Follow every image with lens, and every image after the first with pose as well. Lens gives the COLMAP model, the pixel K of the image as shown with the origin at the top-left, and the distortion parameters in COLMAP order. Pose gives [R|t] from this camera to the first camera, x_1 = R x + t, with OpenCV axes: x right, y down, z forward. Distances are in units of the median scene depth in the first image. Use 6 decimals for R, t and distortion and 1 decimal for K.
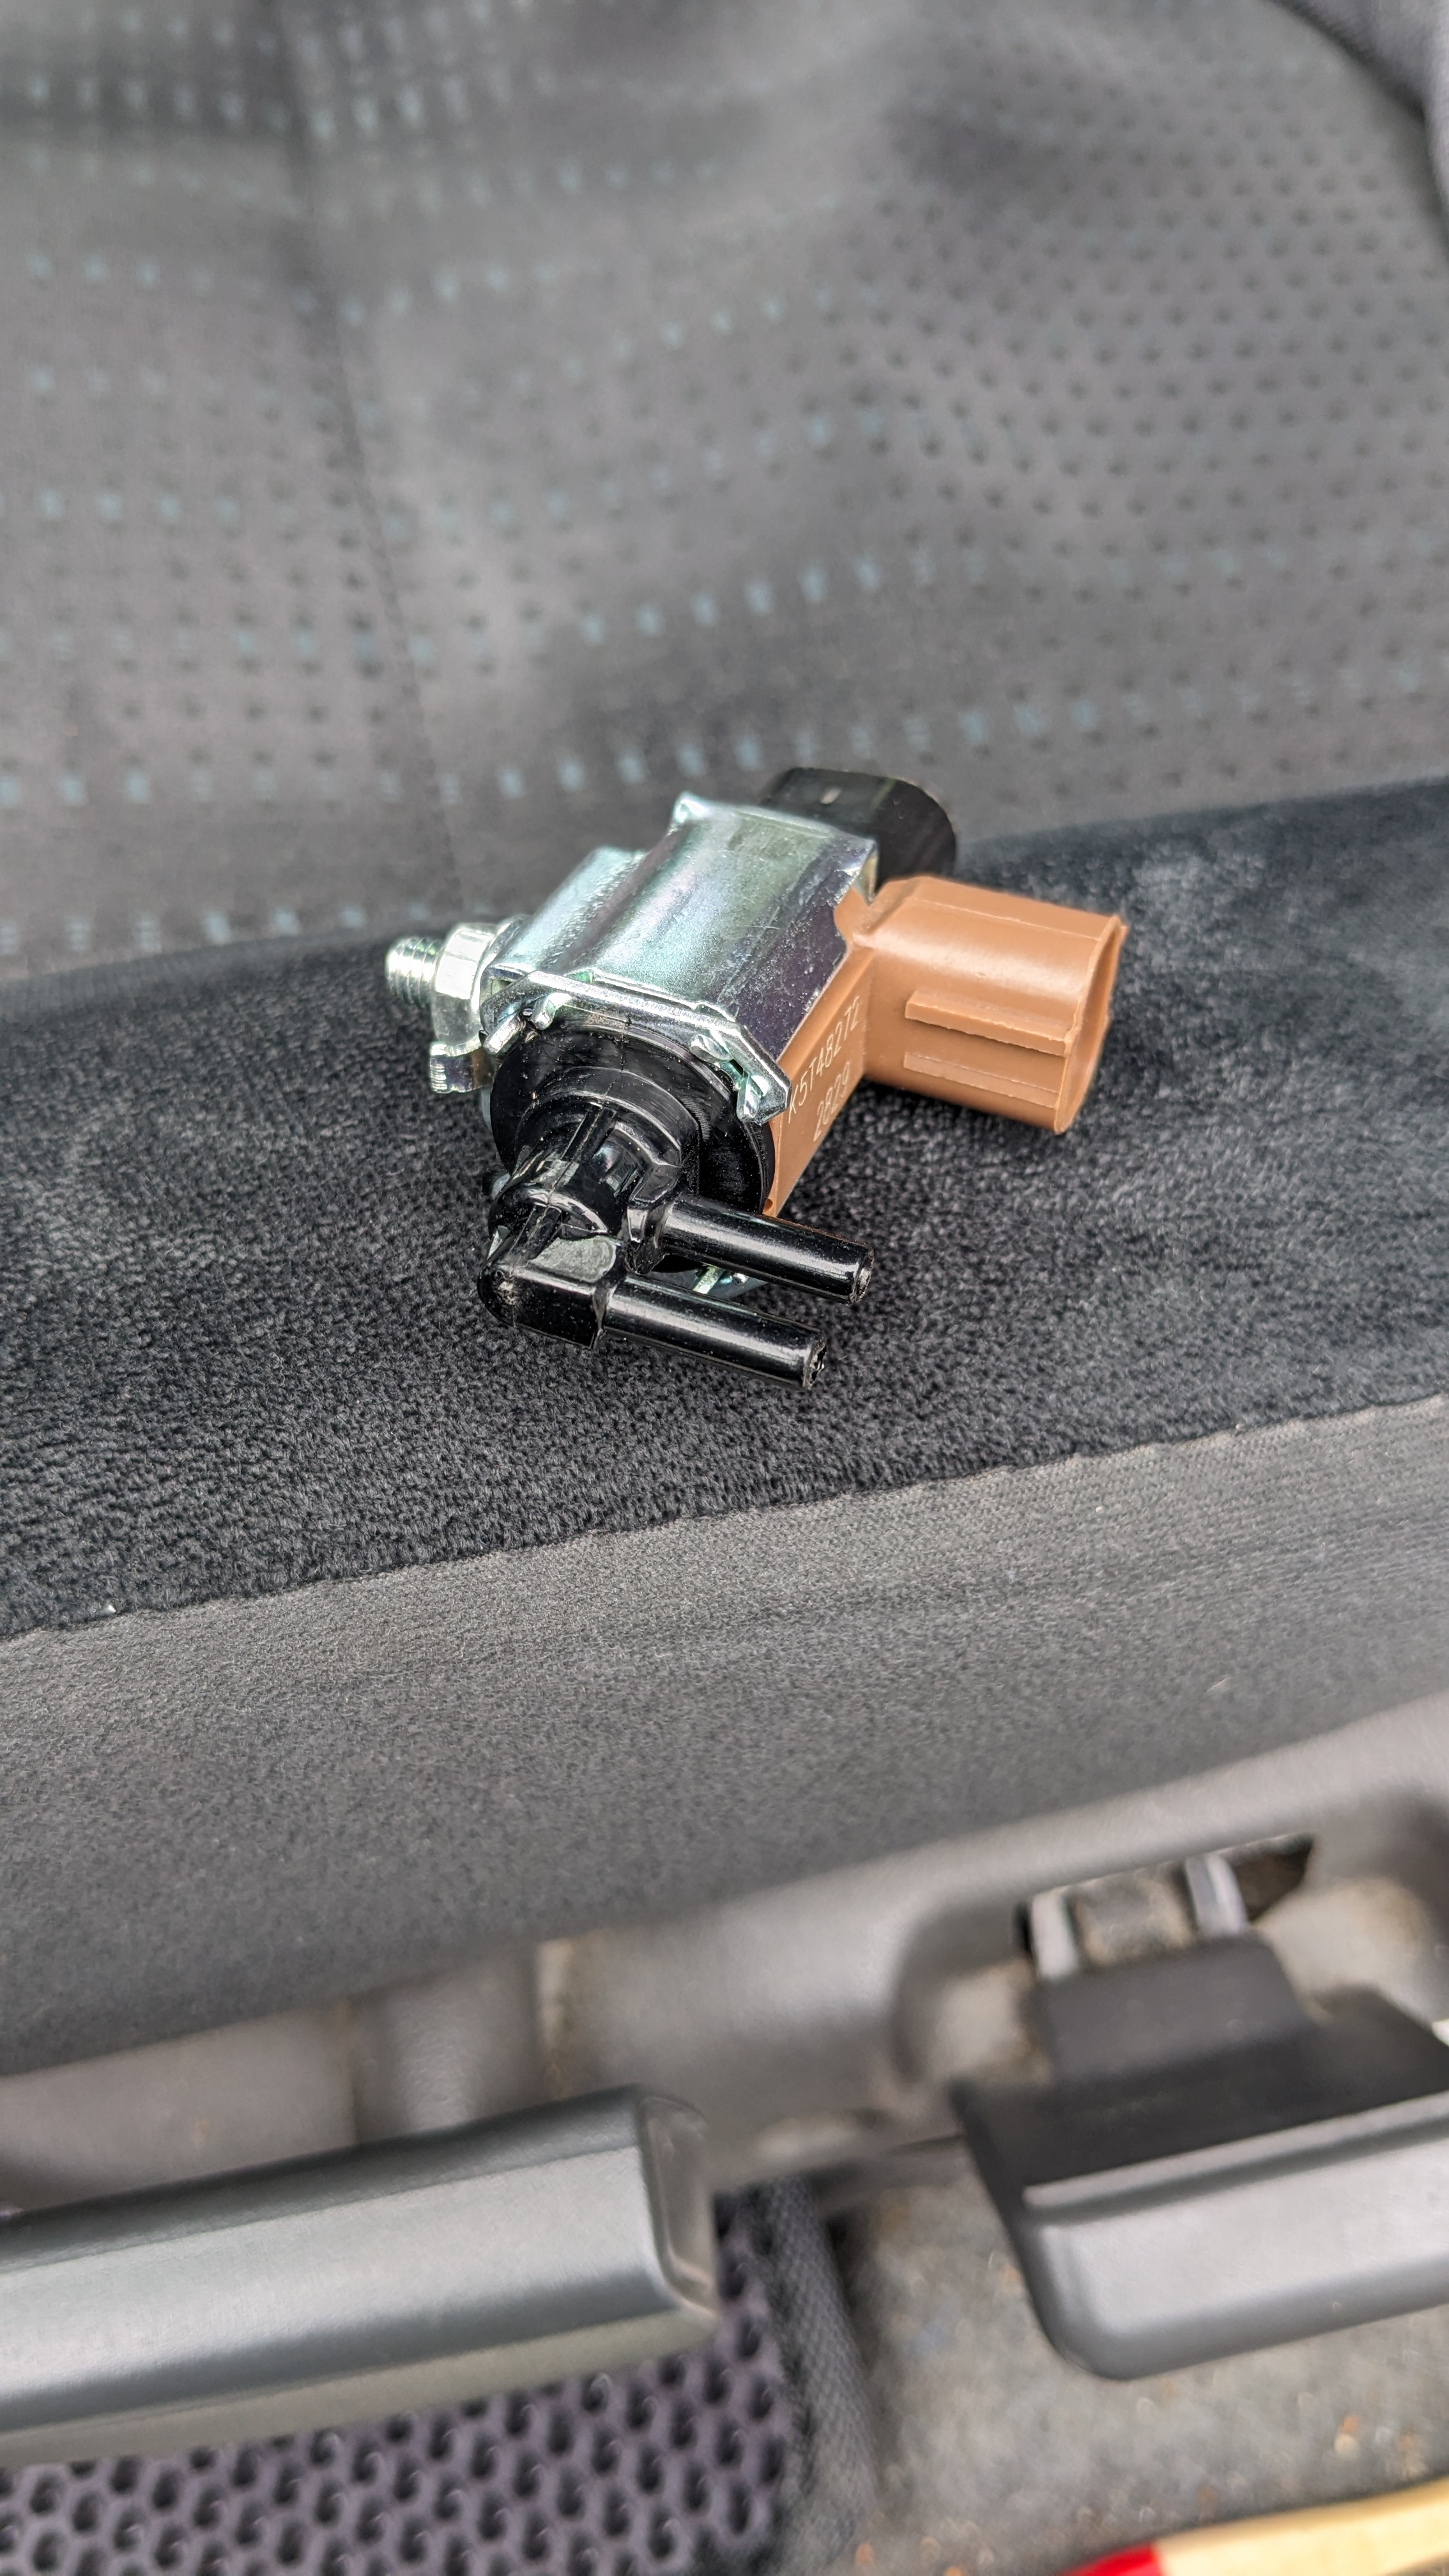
lens RADIAL K [[2034.6, 0, 724.5], [0, 2034.6, 1288.0], [0, 0, 1]] dist [0.047890, -0.113091]
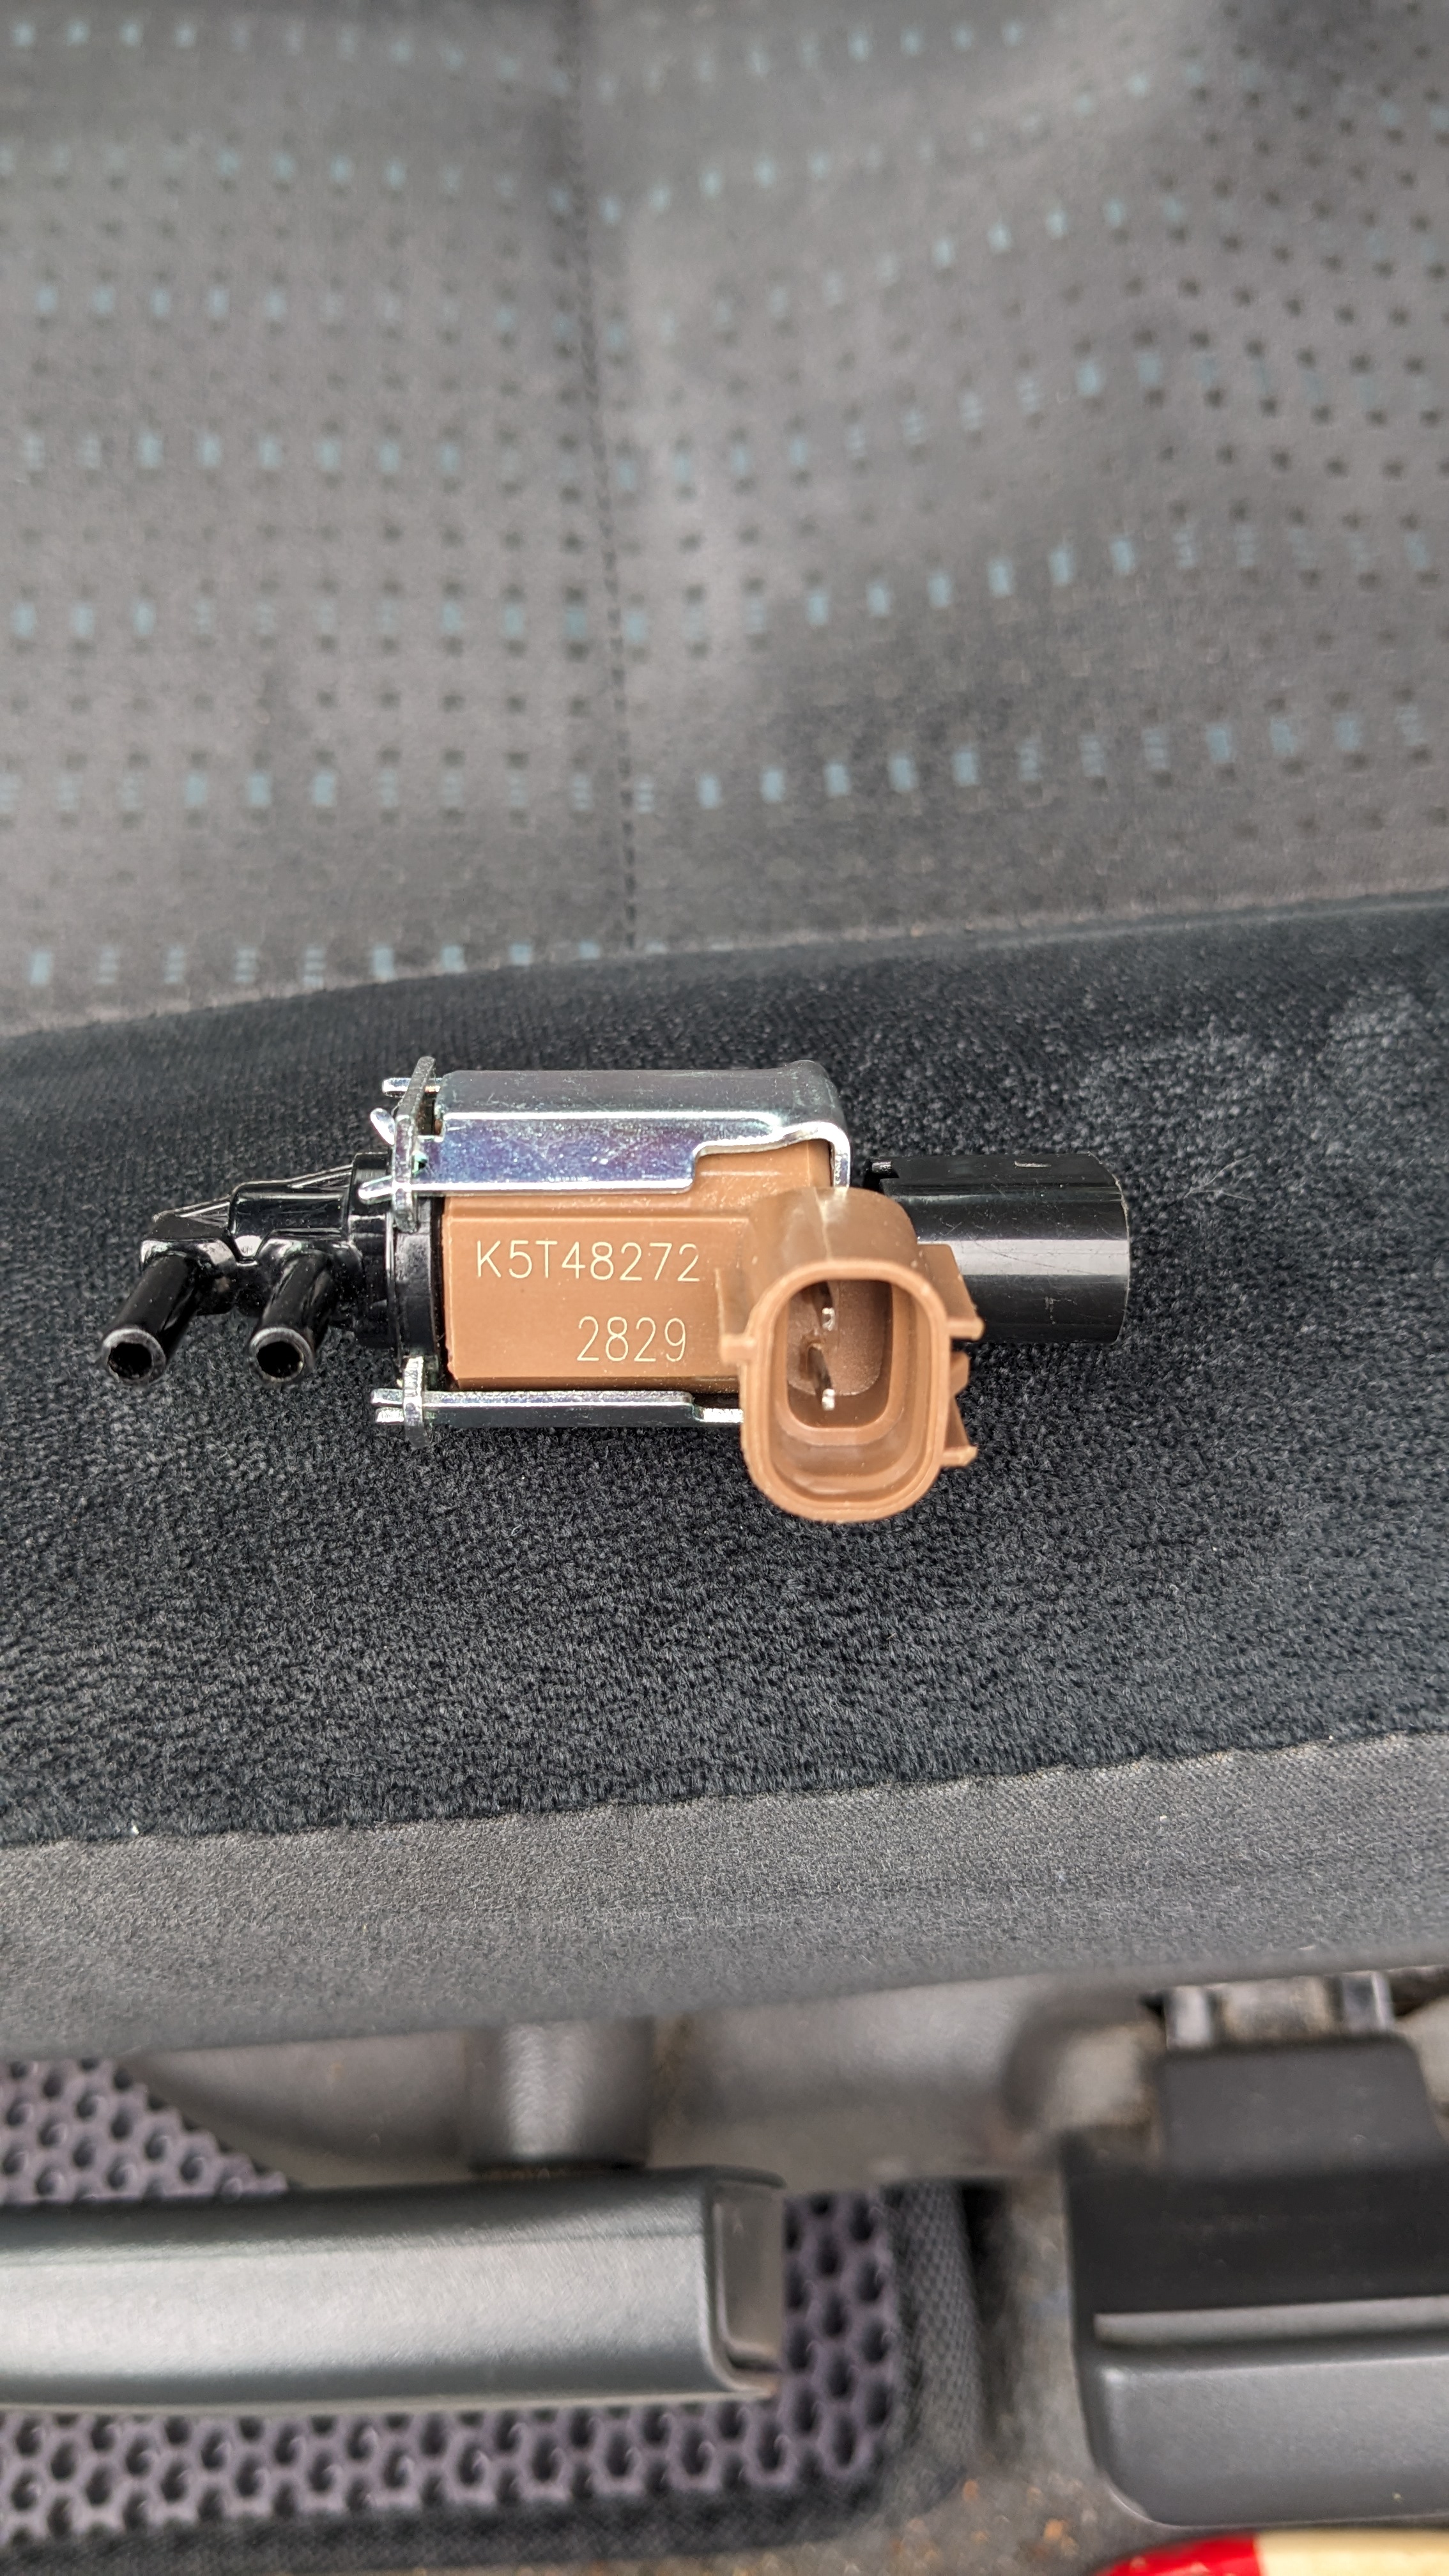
lens RADIAL K [[2039.7, 0, 714.2], [0, 2039.7, 1258.1], [0, 0, 1]] dist [0.042421, -0.107284]
pose [[0.984378, 0.086009, -0.153632, 0.087470], [-0.067874, 0.990497, 0.119621, -0.204587], [0.162461, -0.107325, 0.980861, 0.065127]]
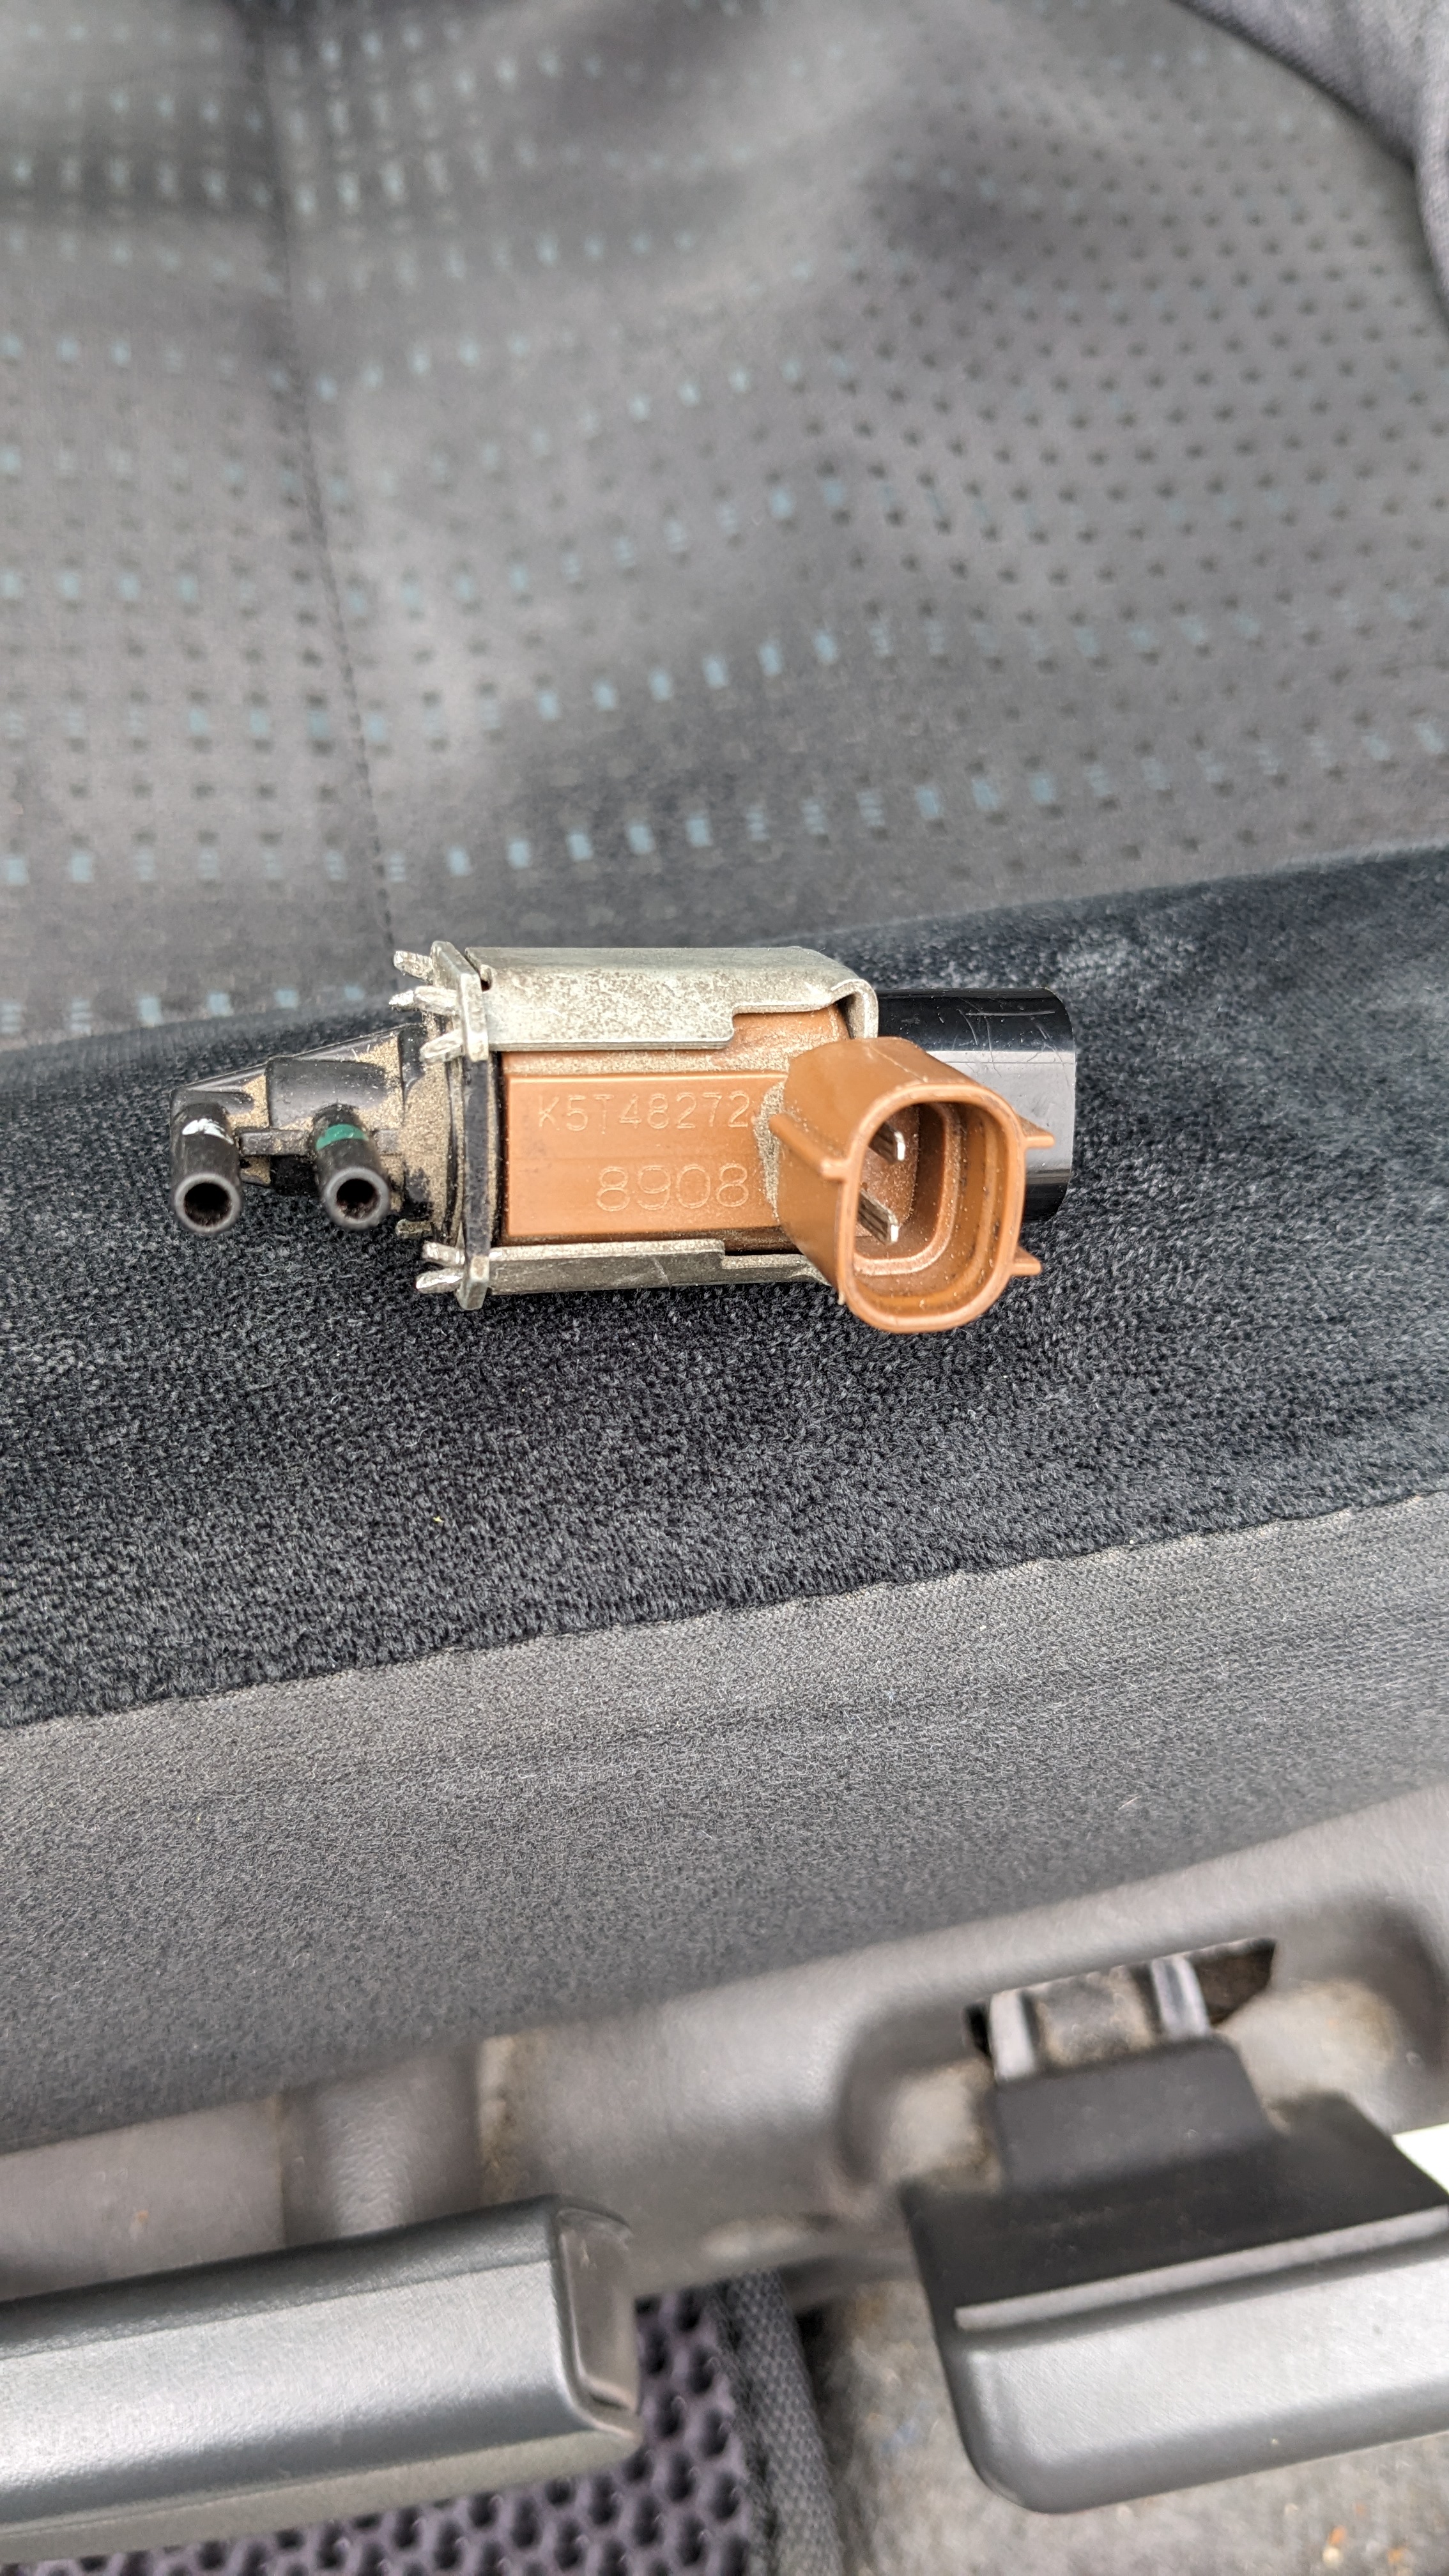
lens RADIAL K [[2029.5, 0, 695.8], [0, 2029.5, 1297.5], [0, 0, 1]] dist [0.041484, -0.097118]
pose [[0.999167, 0.003840, -0.040631, 0.073104], [-0.004549, 0.999839, -0.017370, -0.025423], [0.040557, 0.017540, 0.999023, 0.027071]]
